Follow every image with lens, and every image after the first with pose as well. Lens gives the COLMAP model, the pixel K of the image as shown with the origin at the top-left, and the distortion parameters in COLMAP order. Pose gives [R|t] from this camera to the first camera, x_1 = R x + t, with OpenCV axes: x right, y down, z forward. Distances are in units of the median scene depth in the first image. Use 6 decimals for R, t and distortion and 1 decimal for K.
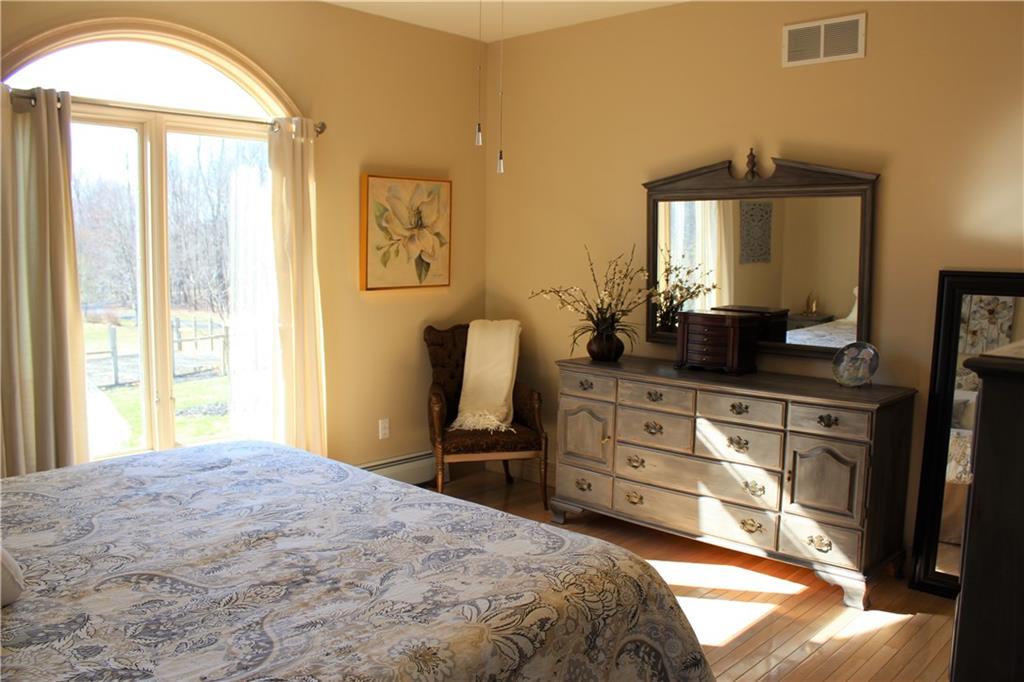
lens RADIAL K [[861.8, 0, 510.2], [0, 861.8, 340.1], [0, 0, 1]] dist [-0.030716, 0.025631]
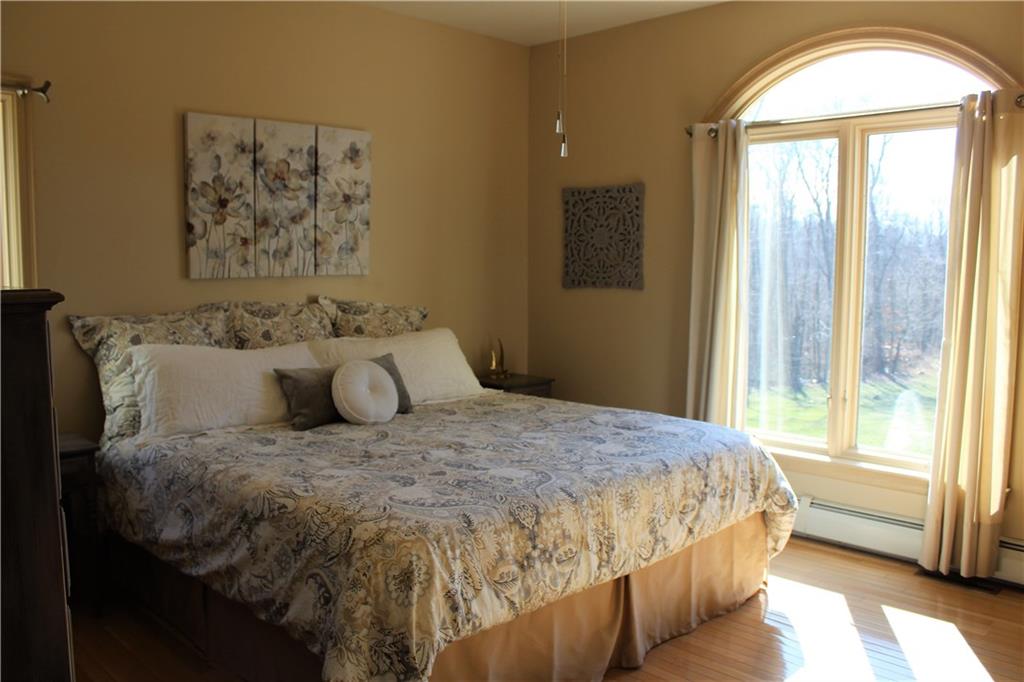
lens RADIAL K [[861.8, 0, 510.0], [0, 861.8, 341.5], [0, 0, 1]] dist [-0.030716, 0.025631]
pose [[-0.032795, 0.098133, -0.994633, 1.196691], [-0.112262, 0.988509, 0.101230, -0.104592], [0.993137, 0.114979, -0.021402, 1.172817]]
